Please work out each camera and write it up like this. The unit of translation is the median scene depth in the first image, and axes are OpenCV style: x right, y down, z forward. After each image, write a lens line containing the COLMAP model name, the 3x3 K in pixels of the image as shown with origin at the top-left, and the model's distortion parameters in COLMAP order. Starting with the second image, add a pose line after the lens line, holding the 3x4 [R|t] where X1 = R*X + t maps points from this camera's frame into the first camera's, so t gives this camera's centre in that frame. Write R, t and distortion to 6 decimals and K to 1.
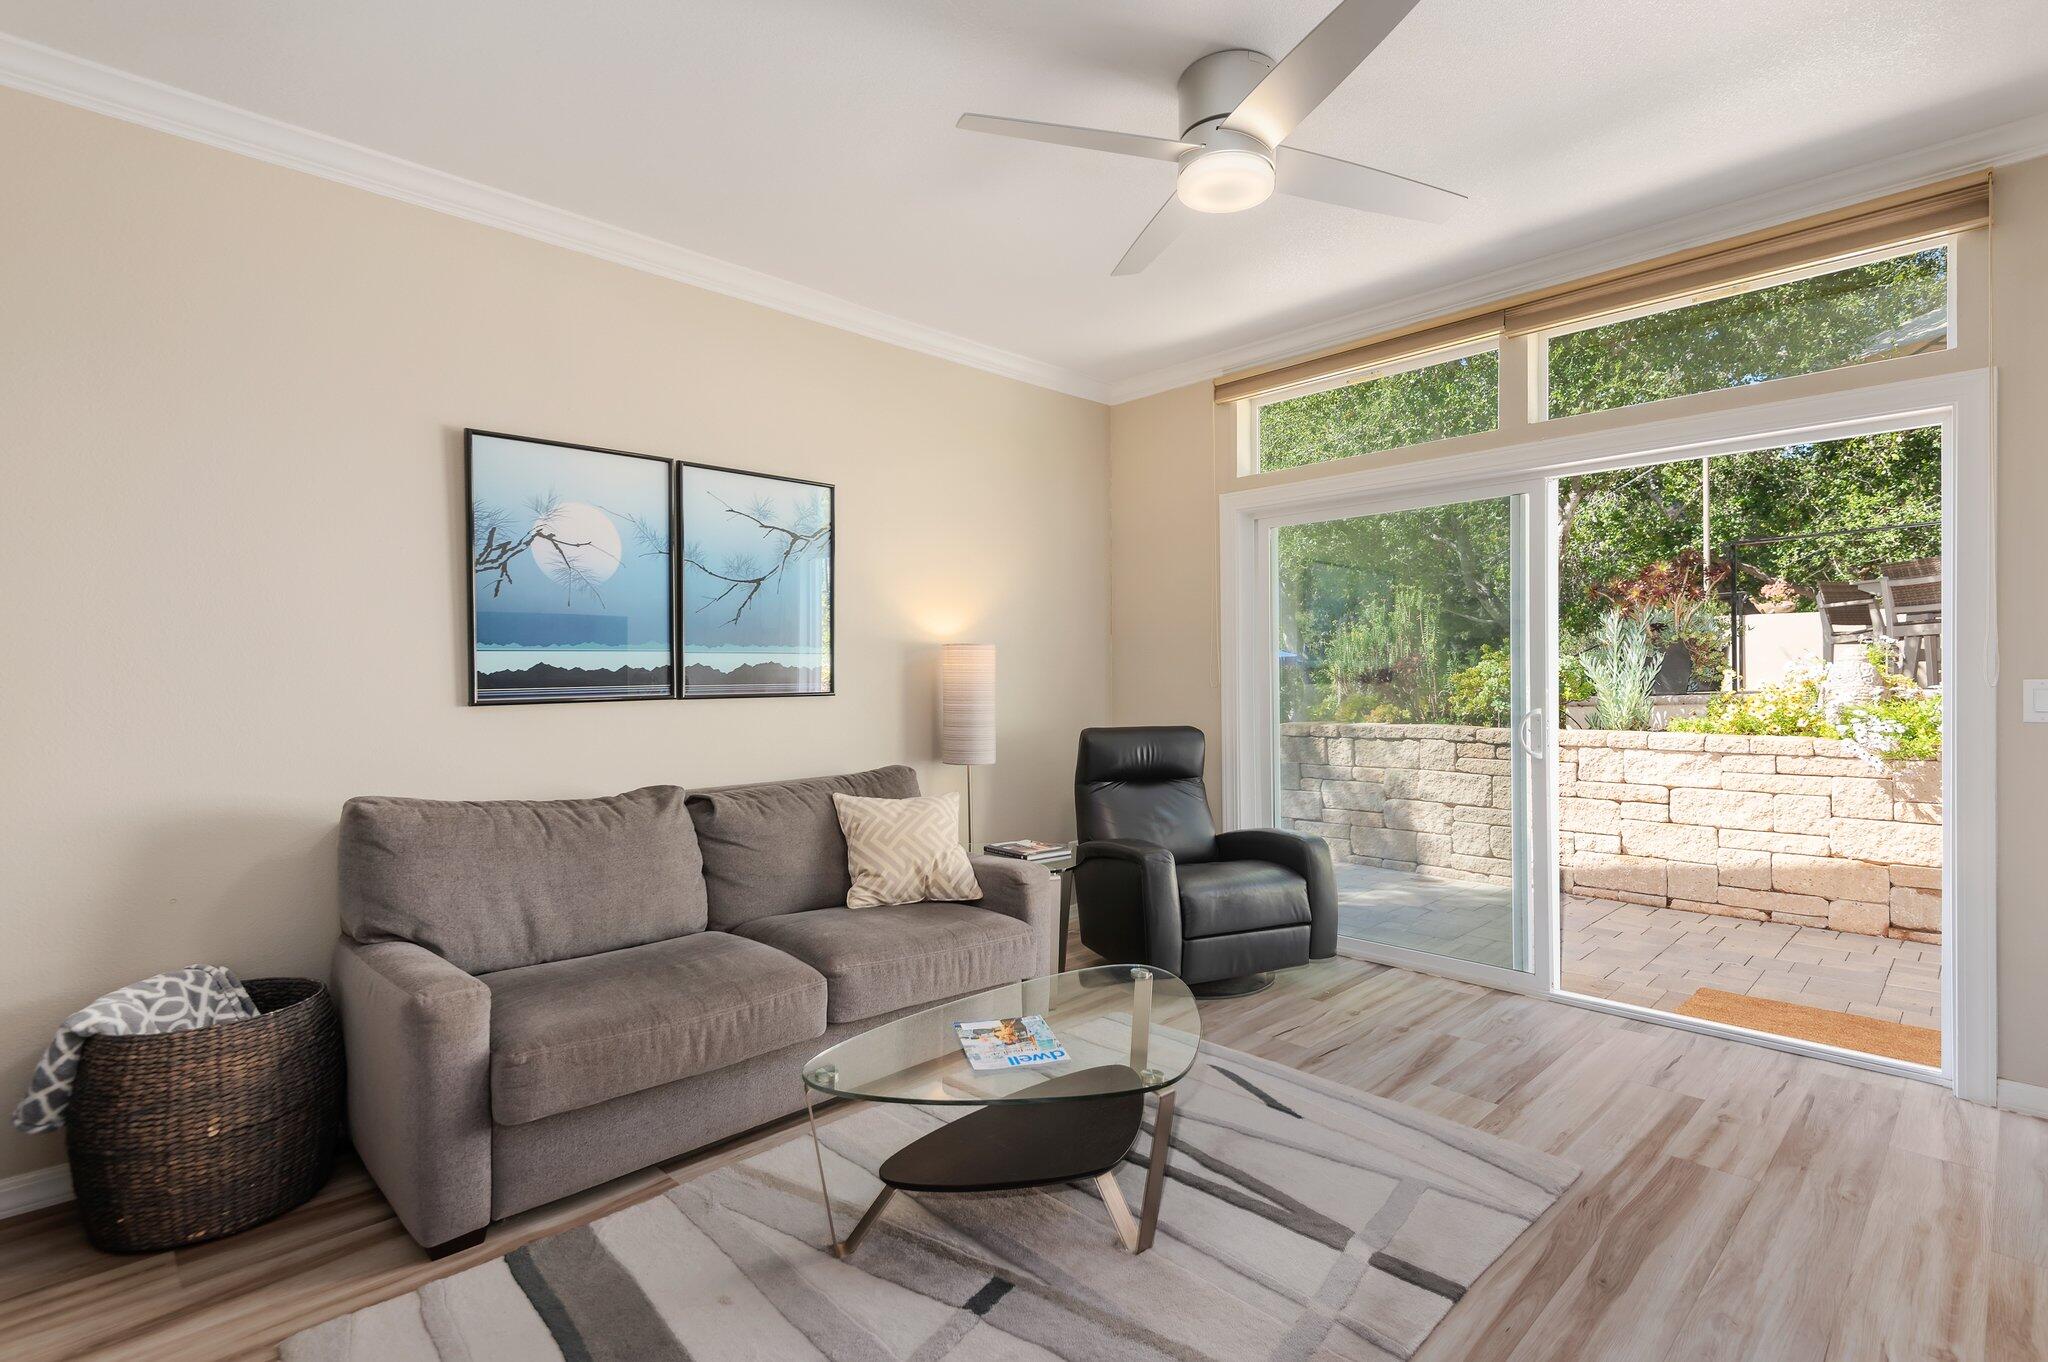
lens RADIAL K [[977.8, 0, 1024.0], [0, 977.8, 681.0], [0, 0, 1]] dist [0.002032, 0.000050]
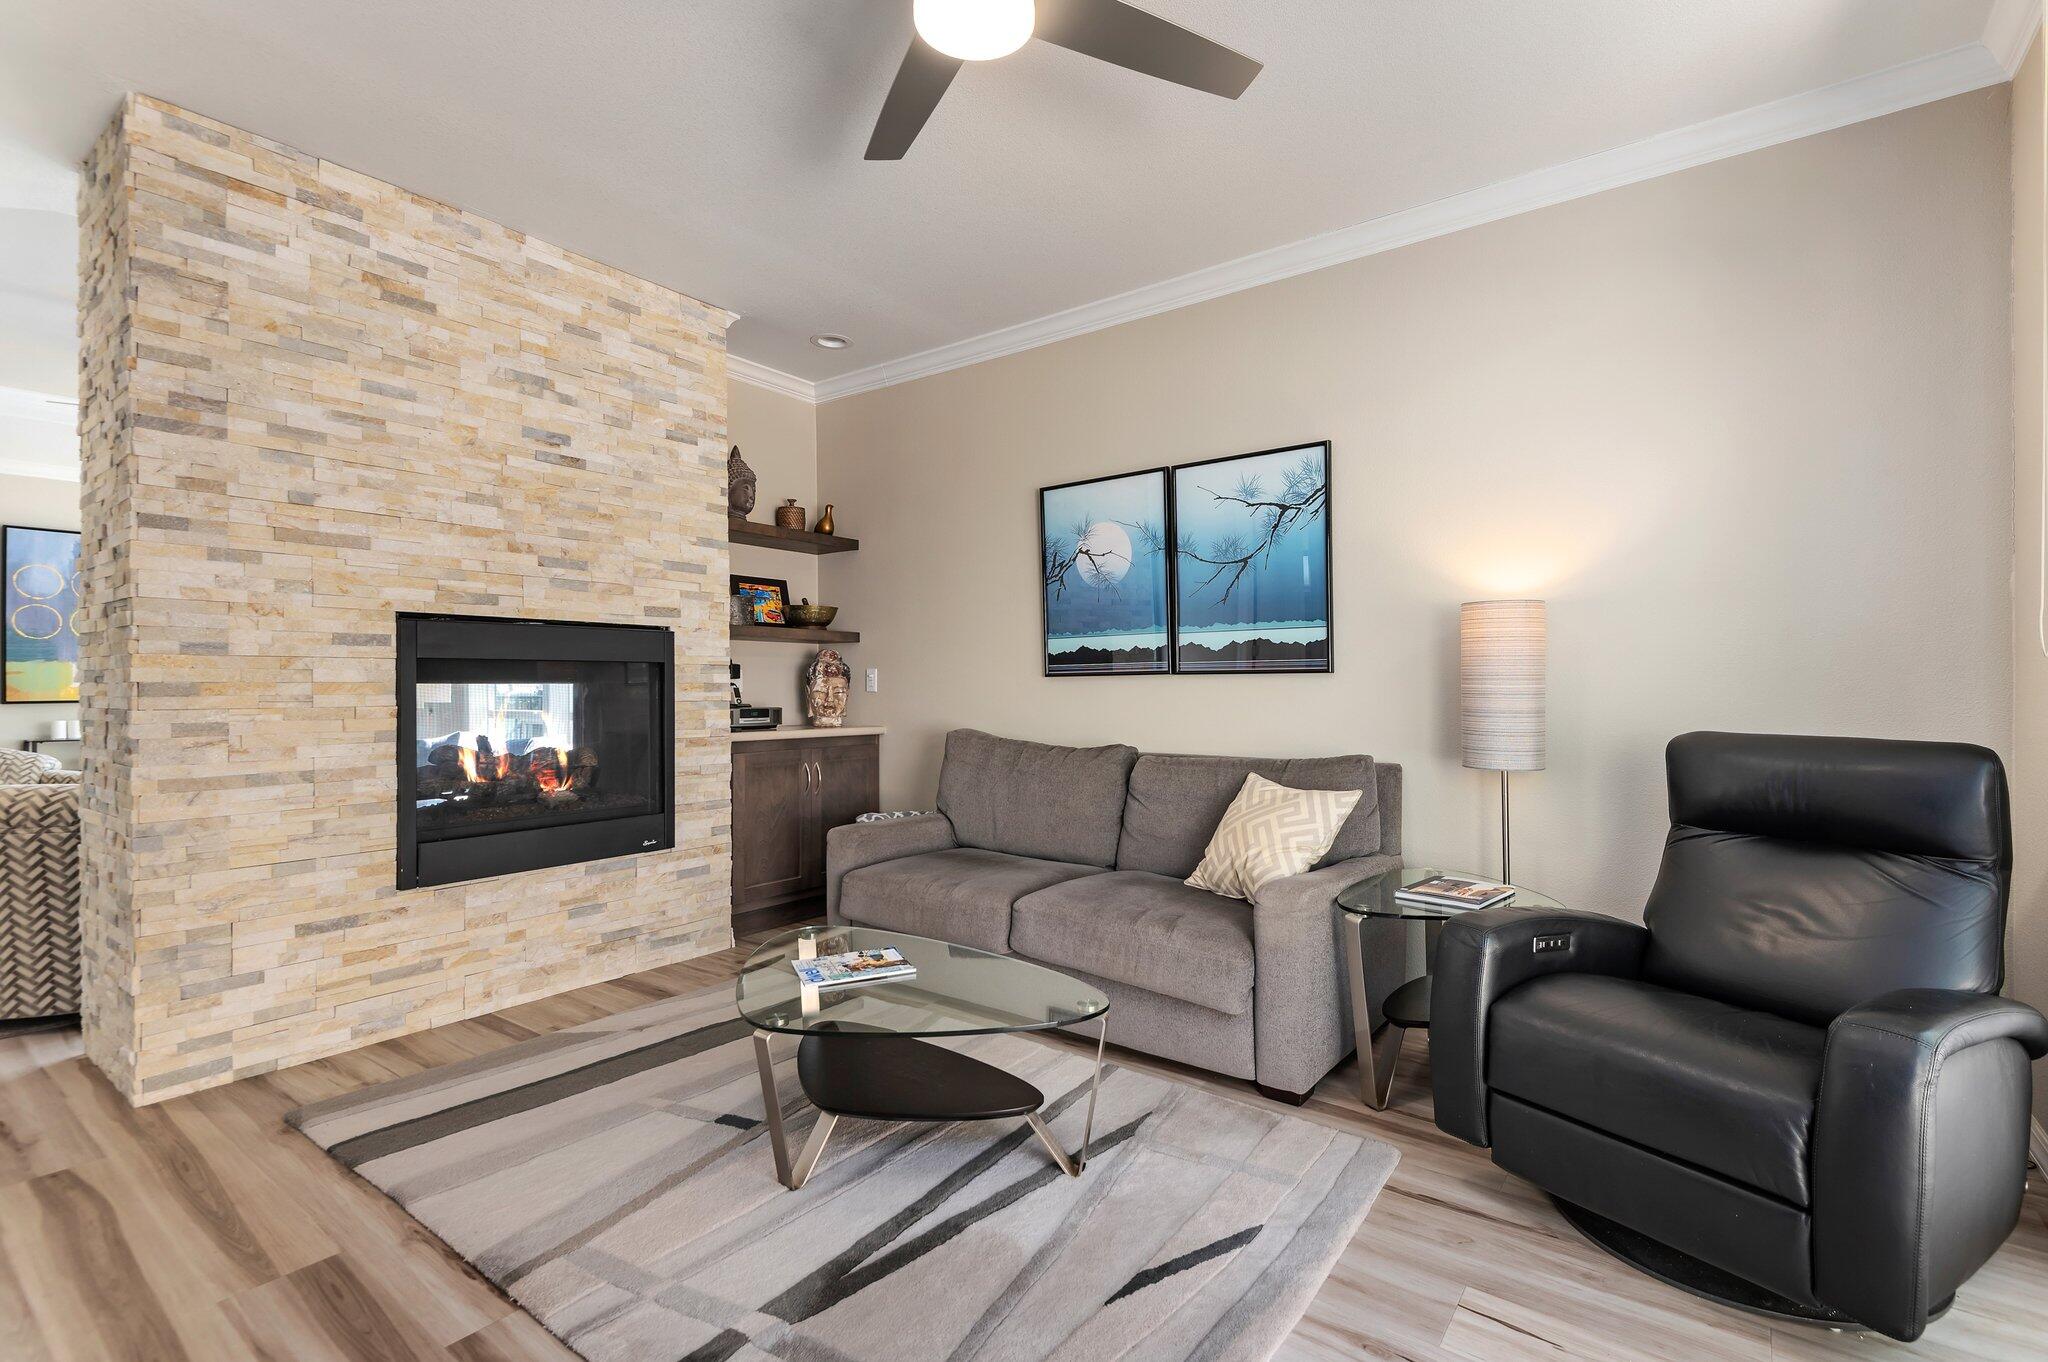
lens RADIAL K [[930.1, 0, 1035.8], [0, 930.1, 688.6], [0, 0, 1]] dist [0.034700, -0.000280]
pose [[0.155079, 0.017550, -0.987746, 0.721765], [0.002900, 0.999830, 0.018220, 0.015719], [0.987898, -0.005691, 0.155002, 0.687946]]
